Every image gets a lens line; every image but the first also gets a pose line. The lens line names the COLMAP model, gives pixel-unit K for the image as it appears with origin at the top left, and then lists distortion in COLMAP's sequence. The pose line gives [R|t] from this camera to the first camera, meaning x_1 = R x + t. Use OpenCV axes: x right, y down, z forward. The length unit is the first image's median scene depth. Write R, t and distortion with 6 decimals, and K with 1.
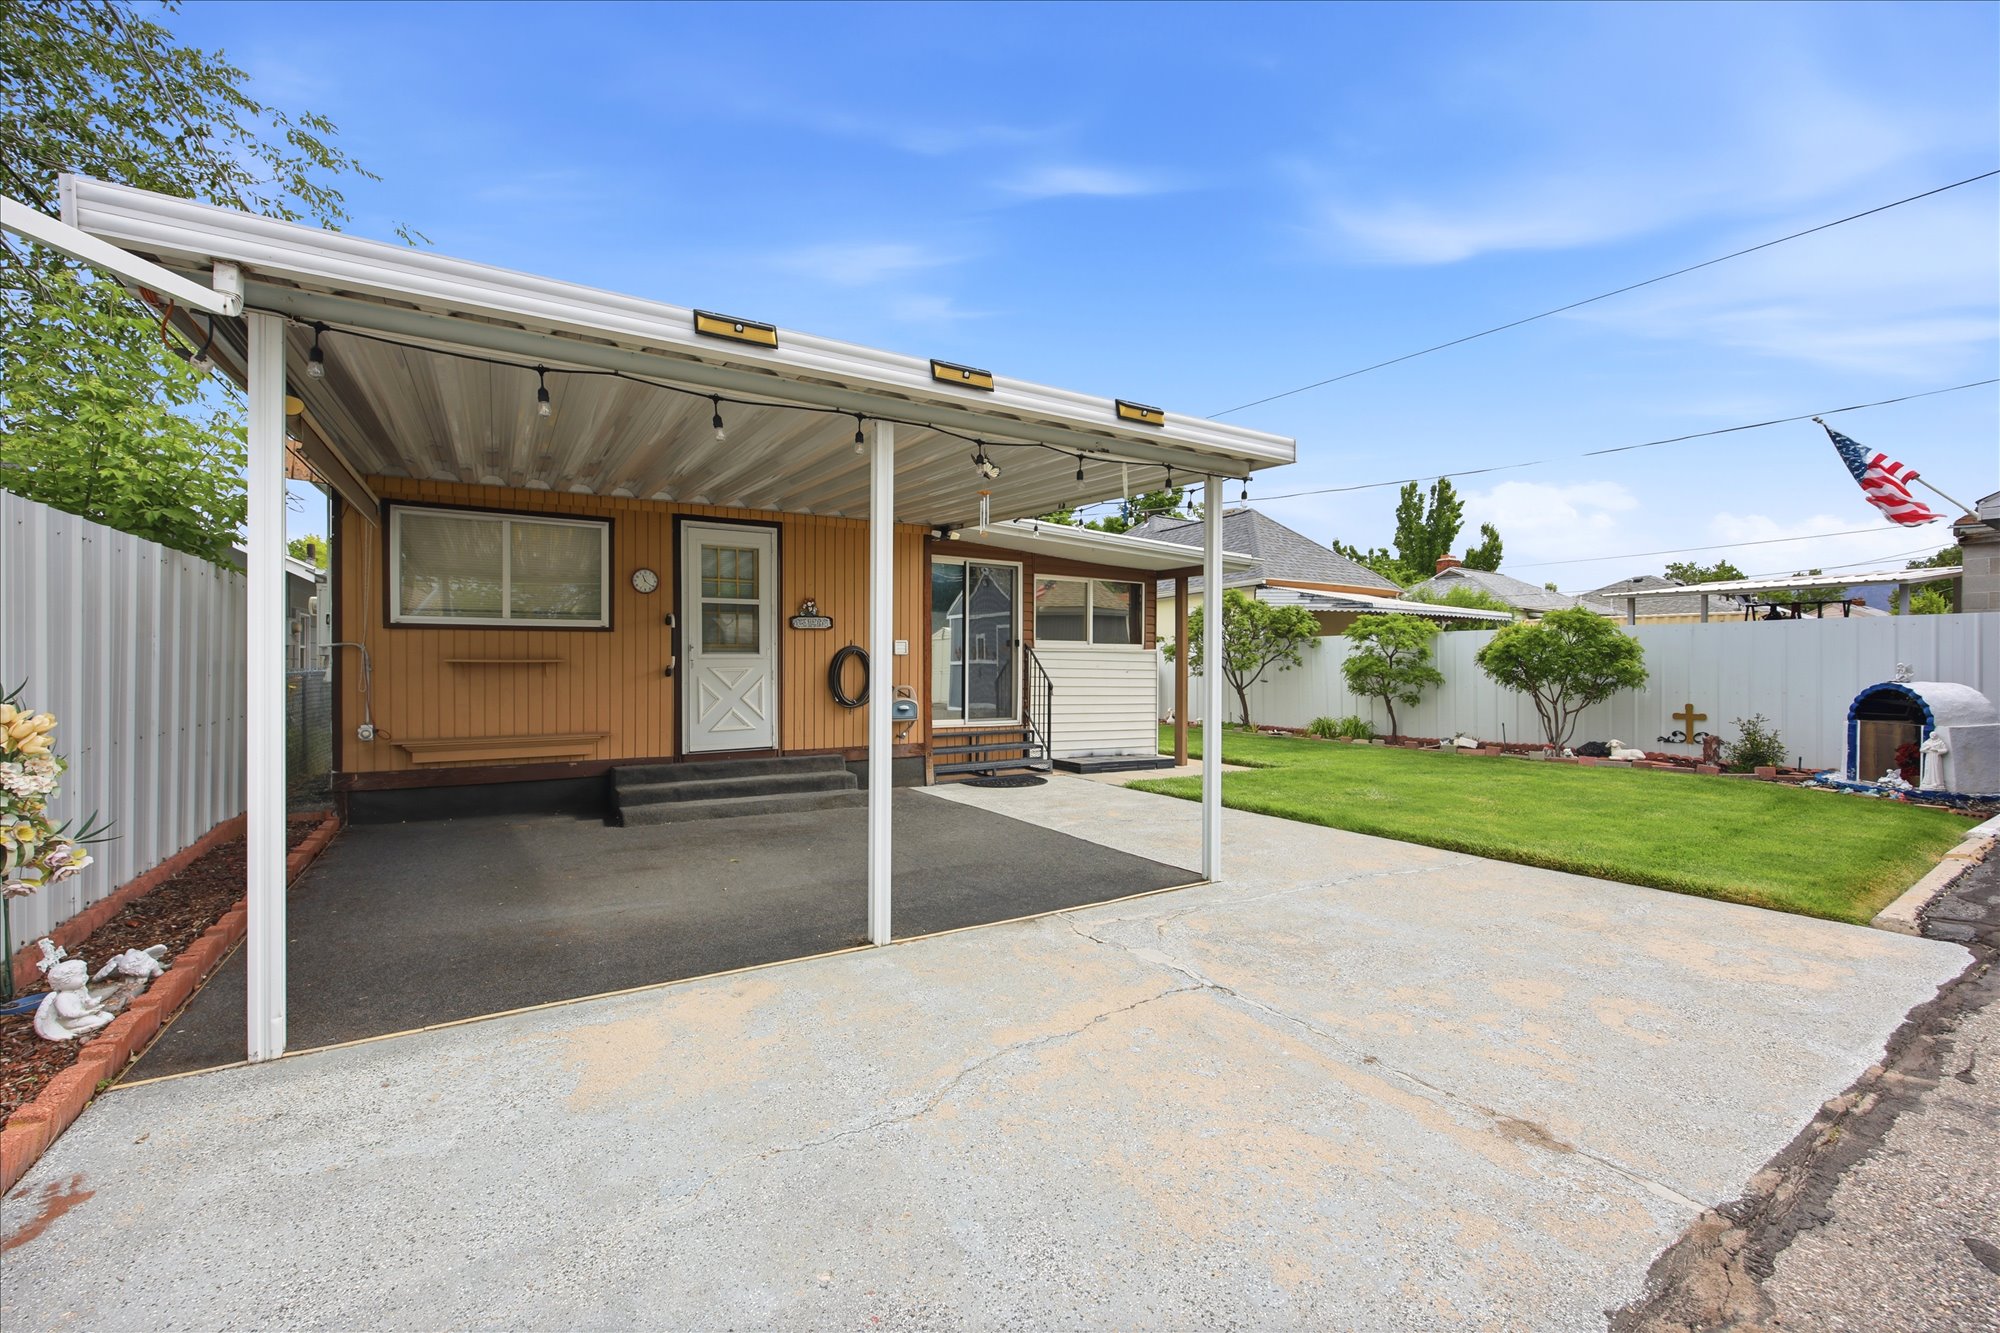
lens RADIAL K [[805.2, 0, 994.0], [0, 805.2, 669.8], [0, 0, 1]] dist [0.001689, -0.000425]
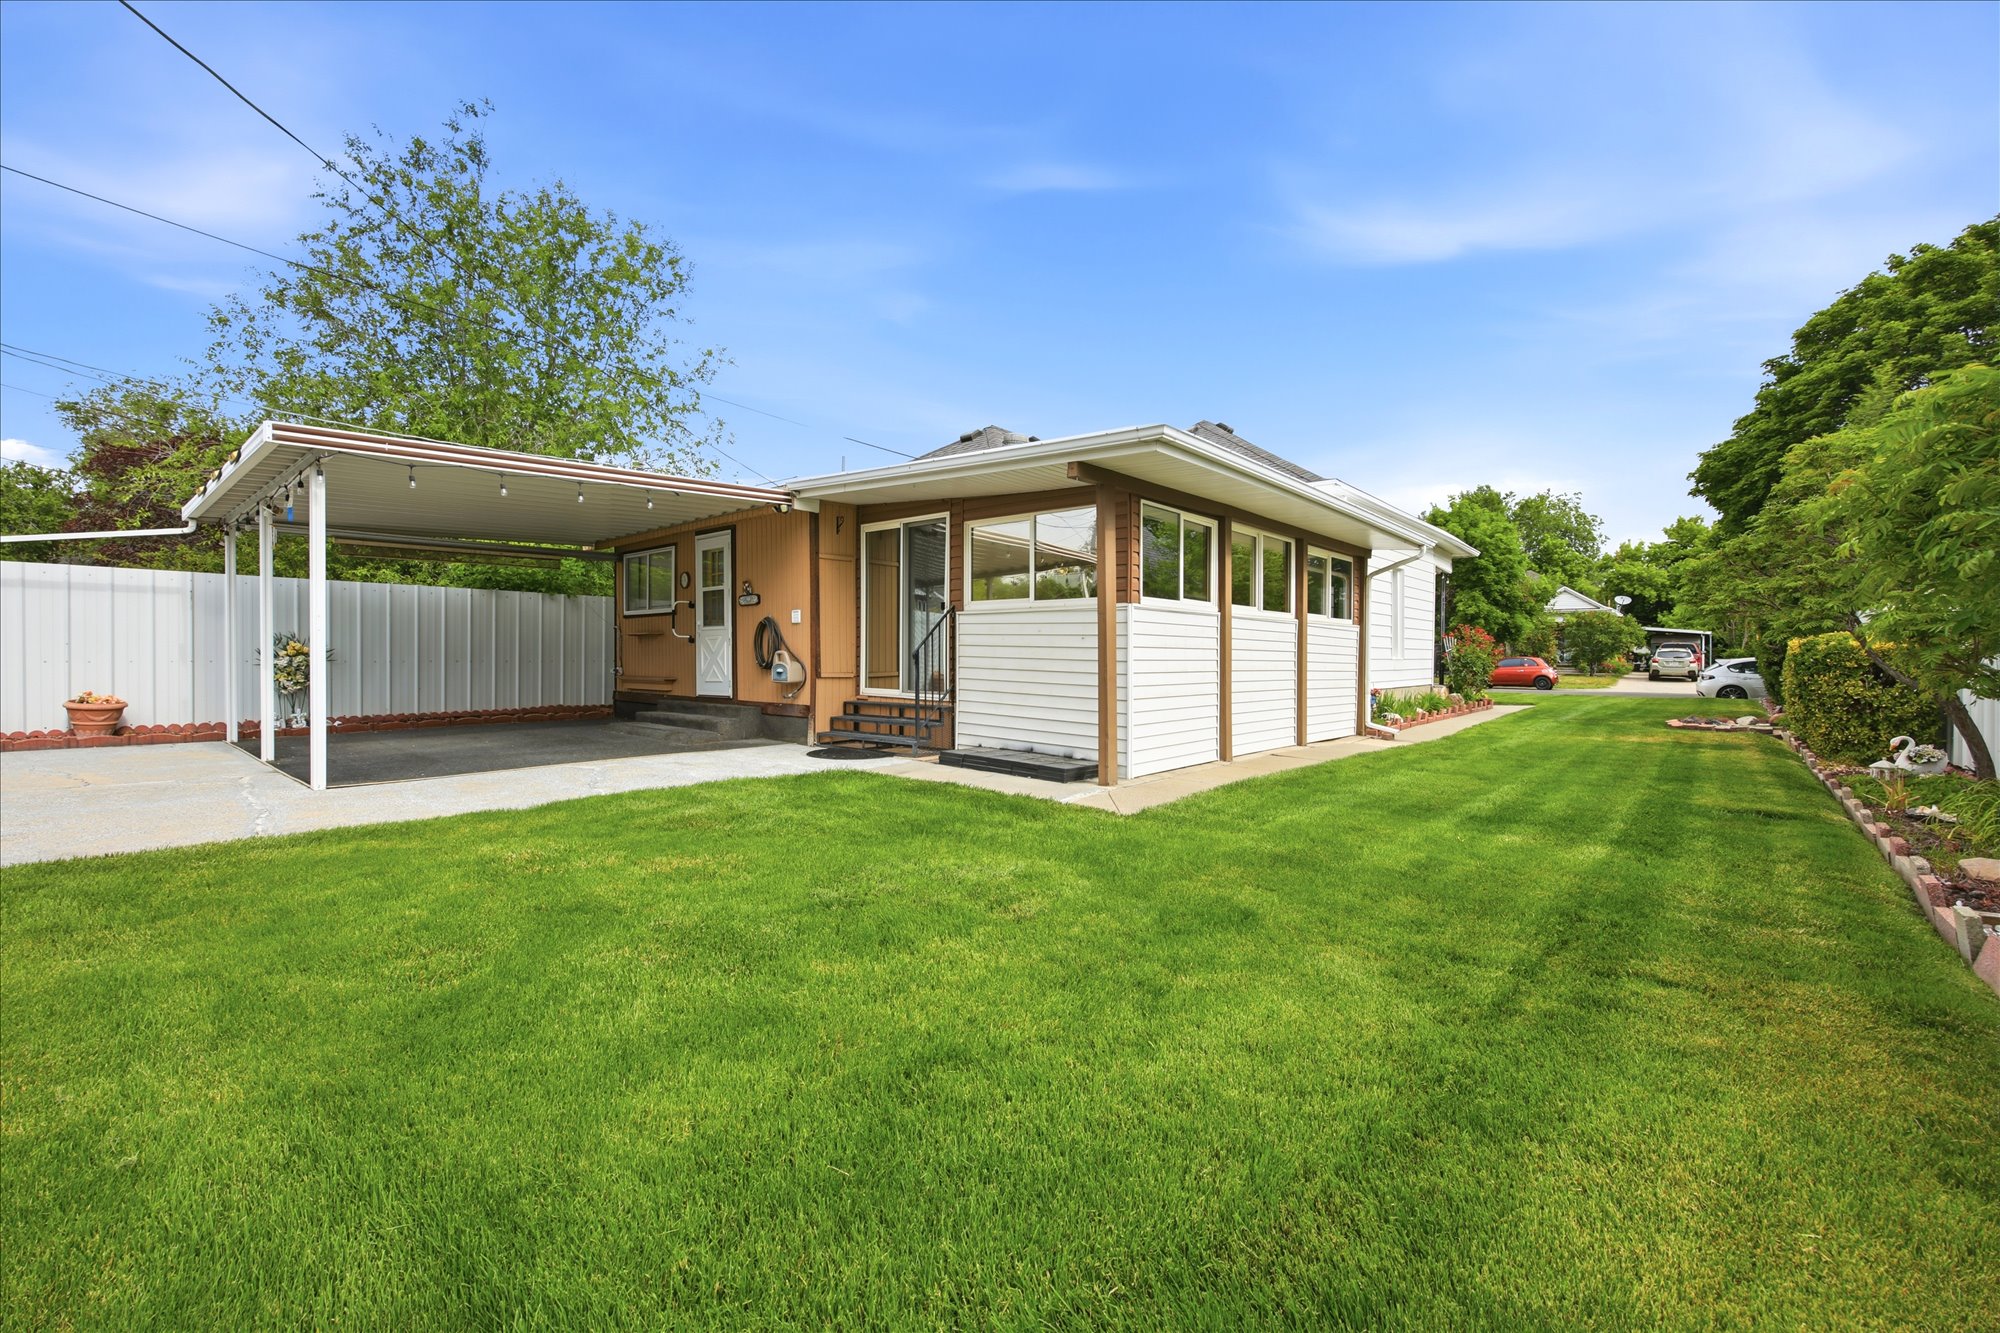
lens RADIAL K [[805.2, 0, 994.0], [0, 805.2, 669.8], [0, 0, 1]] dist [0.001689, -0.000425]
pose [[0.307864, 0.016770, -0.951283, 1.083958], [-0.011702, 0.999836, 0.013839, 0.028087], [0.951358, 0.006872, 0.308010, 0.977741]]
